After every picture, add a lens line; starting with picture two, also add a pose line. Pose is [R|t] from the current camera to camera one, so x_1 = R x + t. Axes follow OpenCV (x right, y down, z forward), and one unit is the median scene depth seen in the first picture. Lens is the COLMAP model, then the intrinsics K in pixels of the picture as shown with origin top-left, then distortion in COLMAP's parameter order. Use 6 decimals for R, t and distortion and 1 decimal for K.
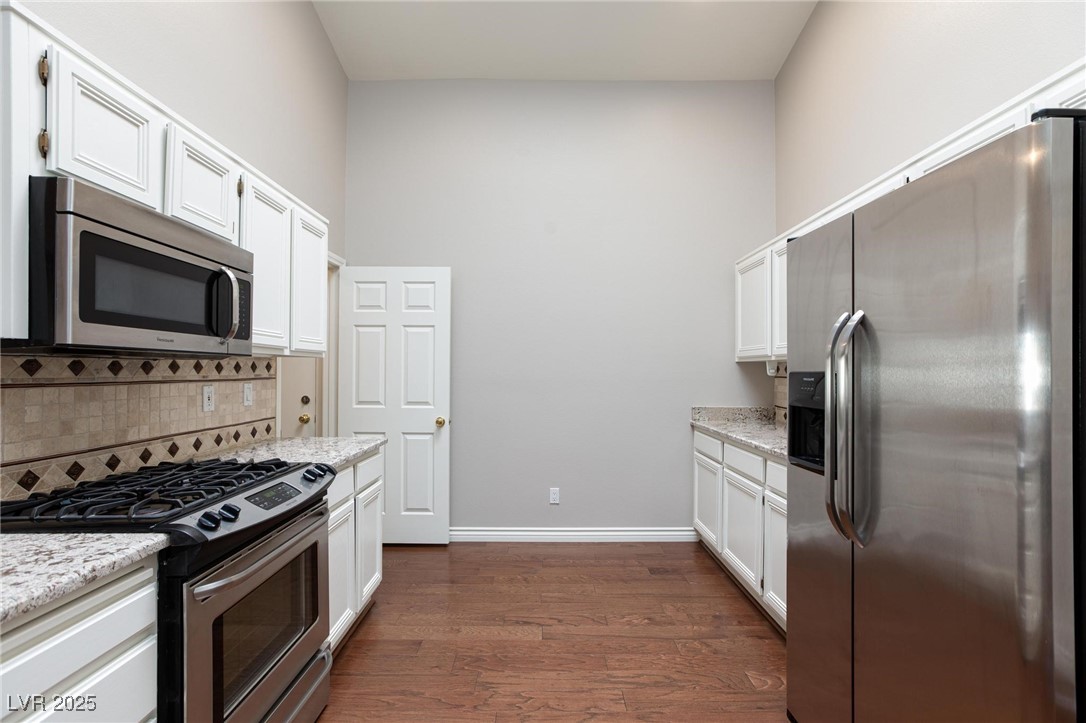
lens RADIAL K [[543.6, 0, 543.0], [0, 543.6, 361.5], [0, 0, 1]] dist [0.001207, 0.000435]
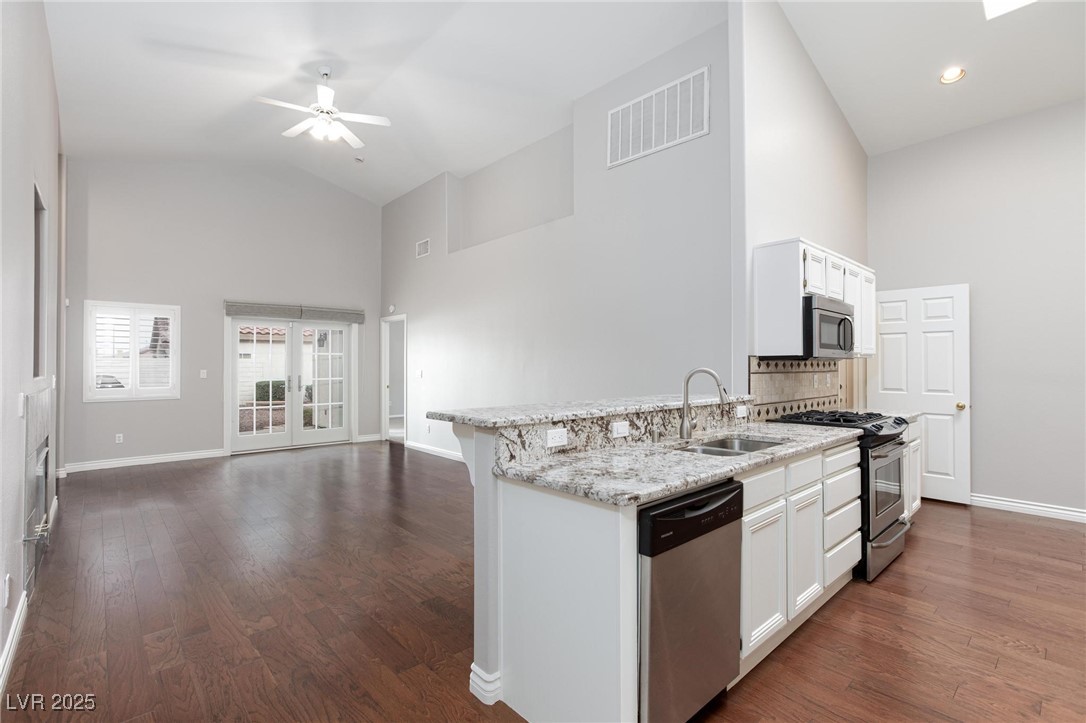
lens RADIAL K [[494.7, 0, 543.0], [0, 494.7, 361.5], [0, 0, 1]] dist [0.002551, 0.001817]
pose [[0.676880, -0.011759, -0.735999, 0.010830], [0.016123, 0.999869, -0.001146, -0.016296], [0.735917, -0.011091, 0.676981, -0.993278]]
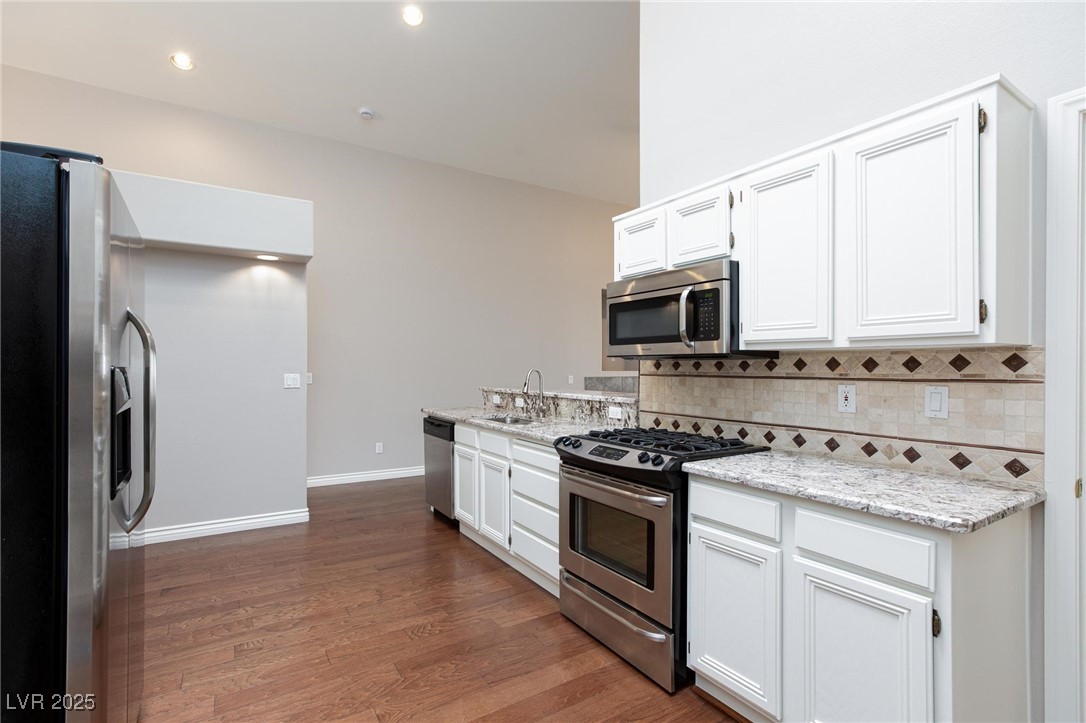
lens RADIAL K [[494.7, 0, 543.0], [0, 494.7, 361.5], [0, 0, 1]] dist [0.002551, 0.001817]
pose [[-0.838230, -0.004440, -0.545299, 0.309717], [0.010147, 0.999667, -0.023738, 0.023524], [0.545223, -0.025432, -0.837905, 1.647982]]
